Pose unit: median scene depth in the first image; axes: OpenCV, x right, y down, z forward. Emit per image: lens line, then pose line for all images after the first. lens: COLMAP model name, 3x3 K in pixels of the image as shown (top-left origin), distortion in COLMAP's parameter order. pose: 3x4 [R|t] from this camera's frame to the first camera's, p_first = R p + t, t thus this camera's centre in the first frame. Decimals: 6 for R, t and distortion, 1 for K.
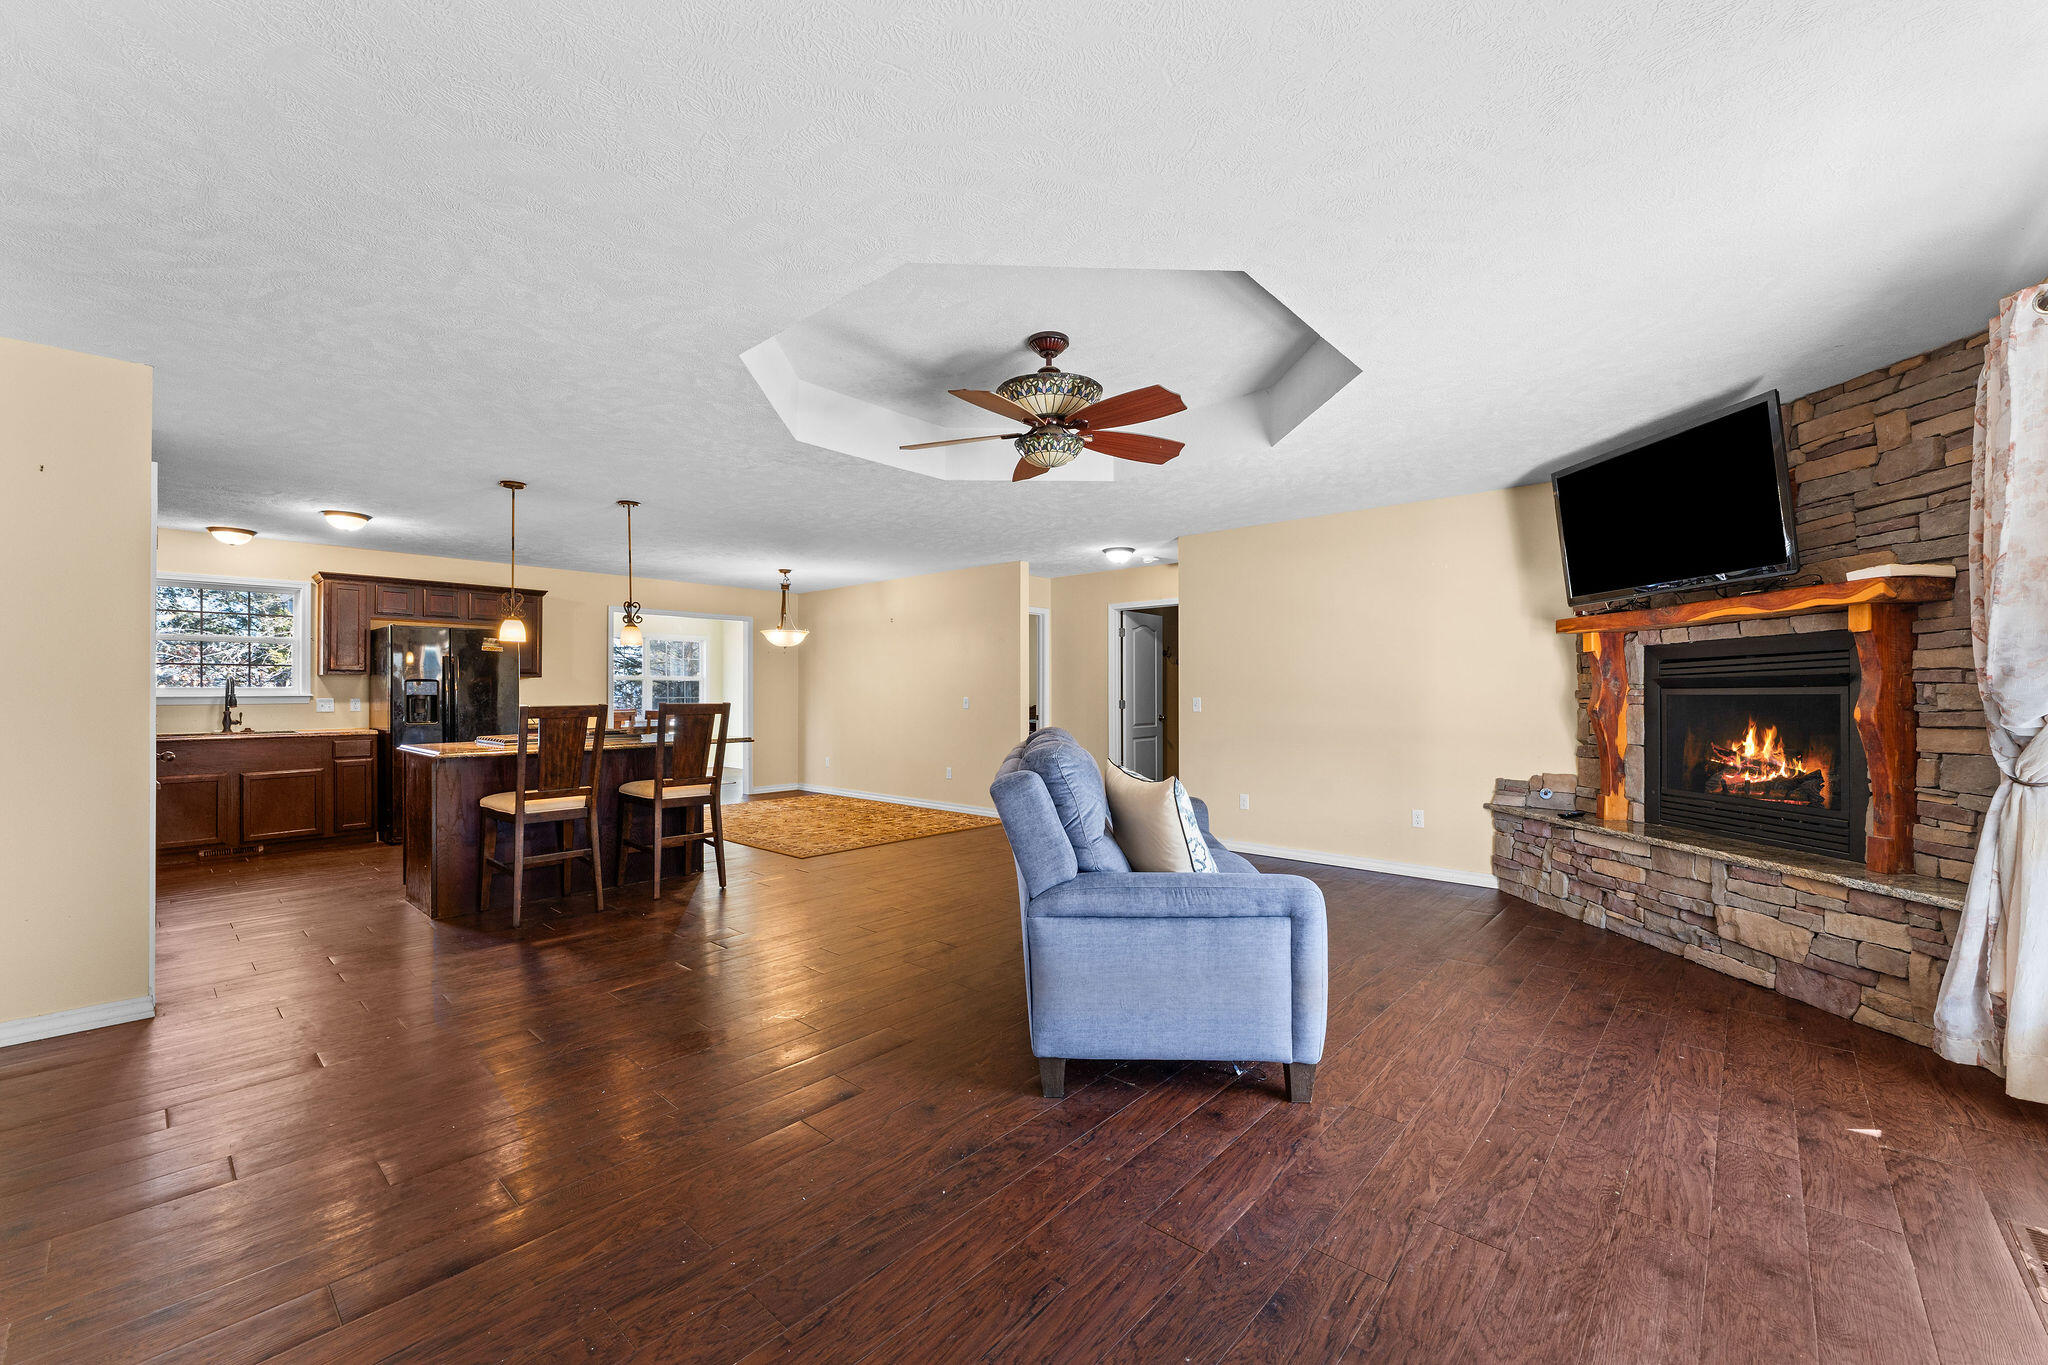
lens RADIAL K [[809.4, 0, 1026.7], [0, 809.4, 688.8], [0, 0, 1]] dist [-0.001274, 0.000101]
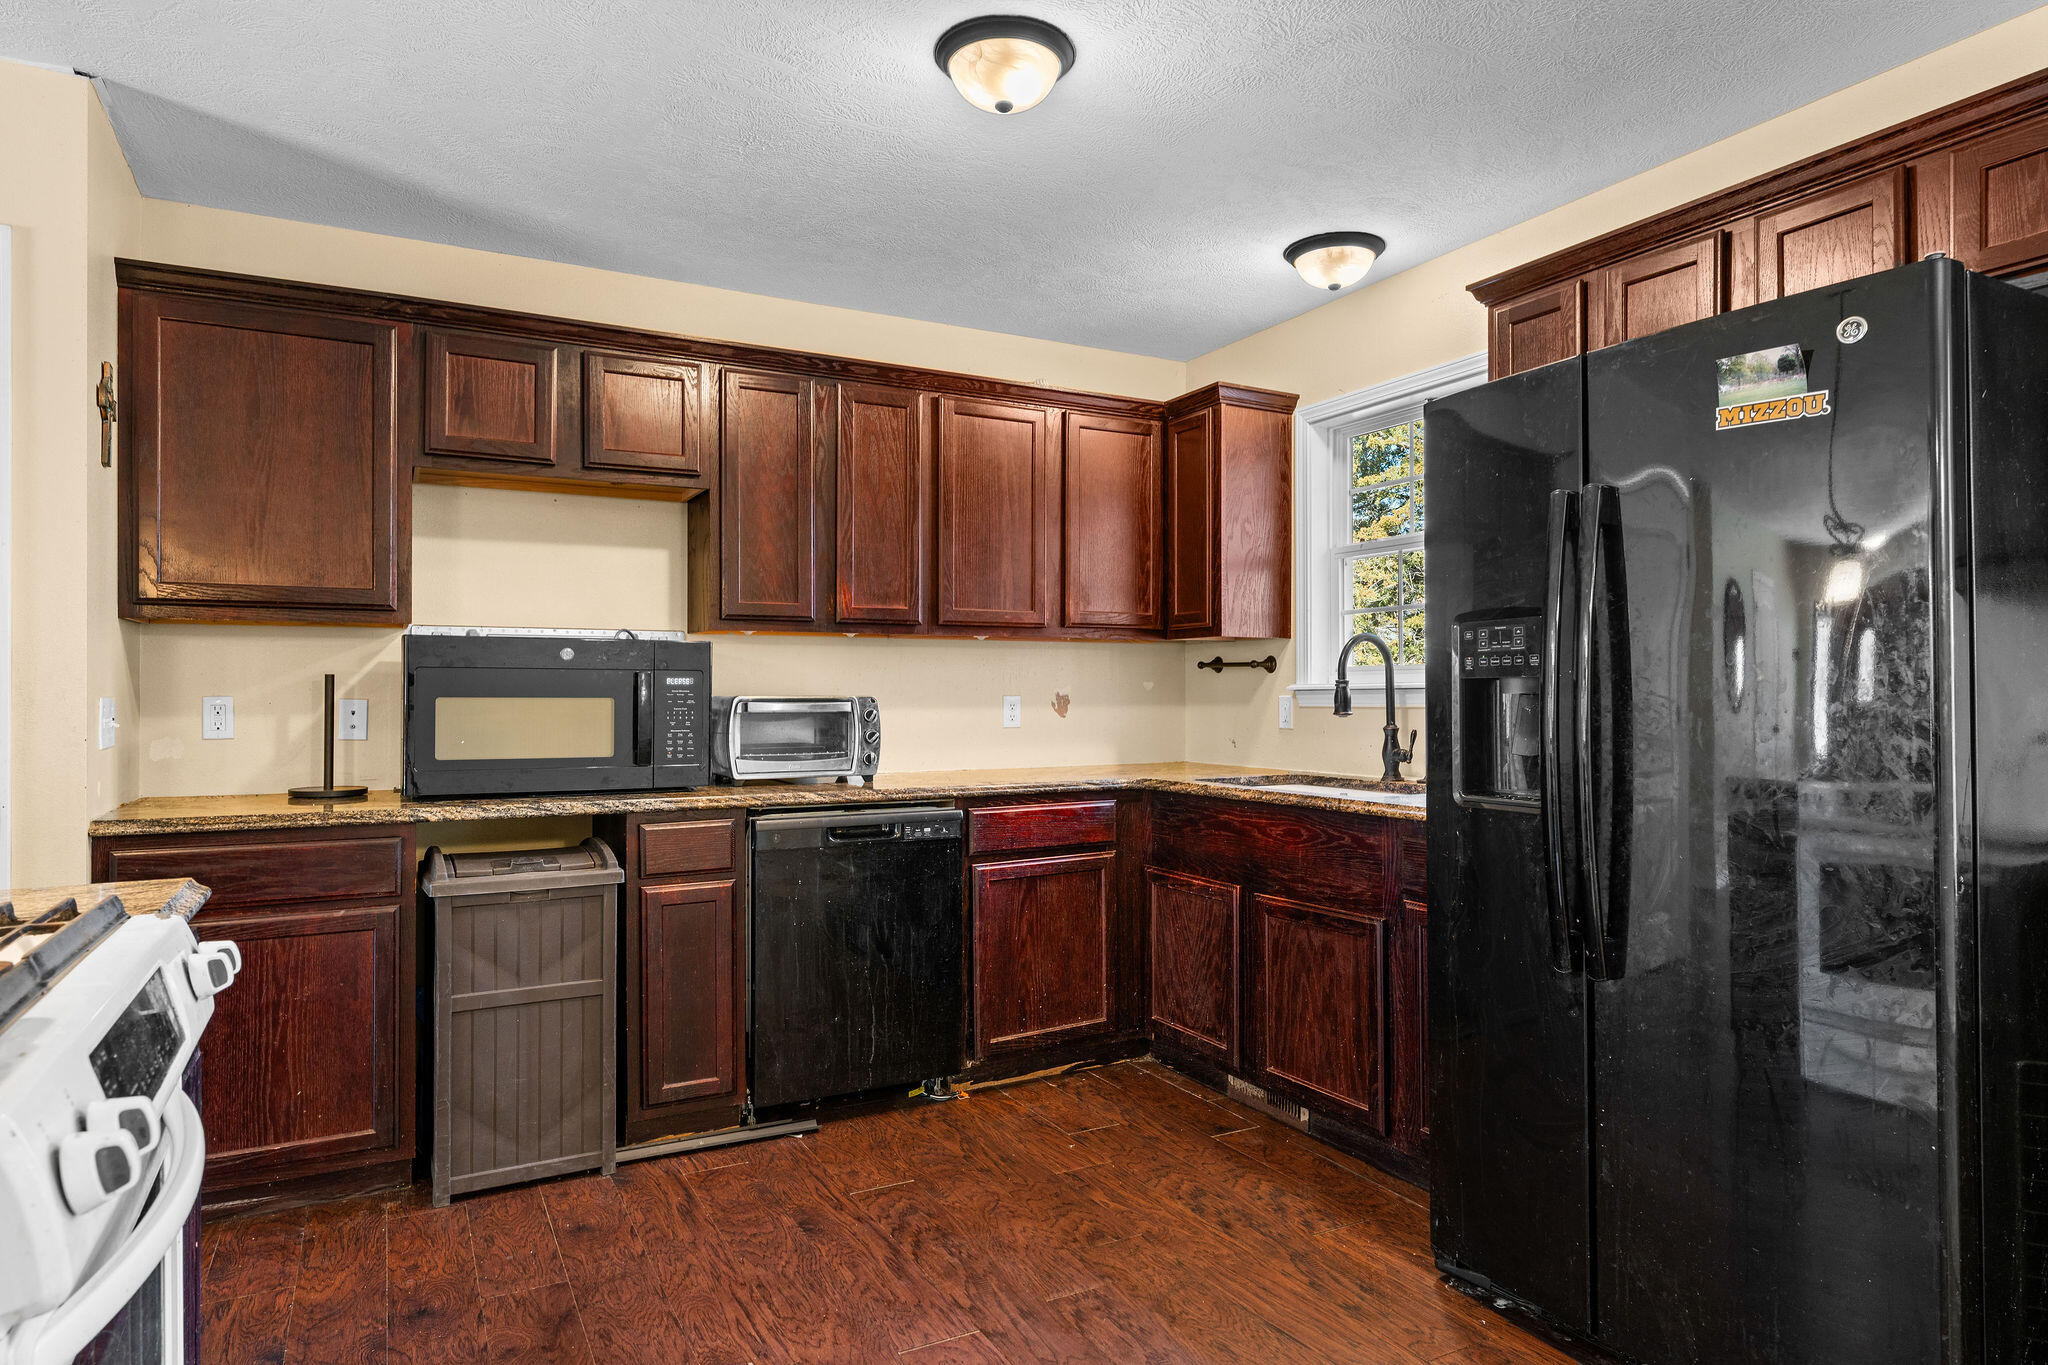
lens RADIAL K [[1180.4, 0, 1005.2], [0, 1180.4, 683.7], [0, 0, 1]] dist [-0.001087, 0.000414]
pose [[-0.343933, -0.007044, -0.938968, -0.396618], [0.005409, 0.999940, -0.009483, 0.011956], [0.938979, -0.008341, -0.343874, 1.012293]]
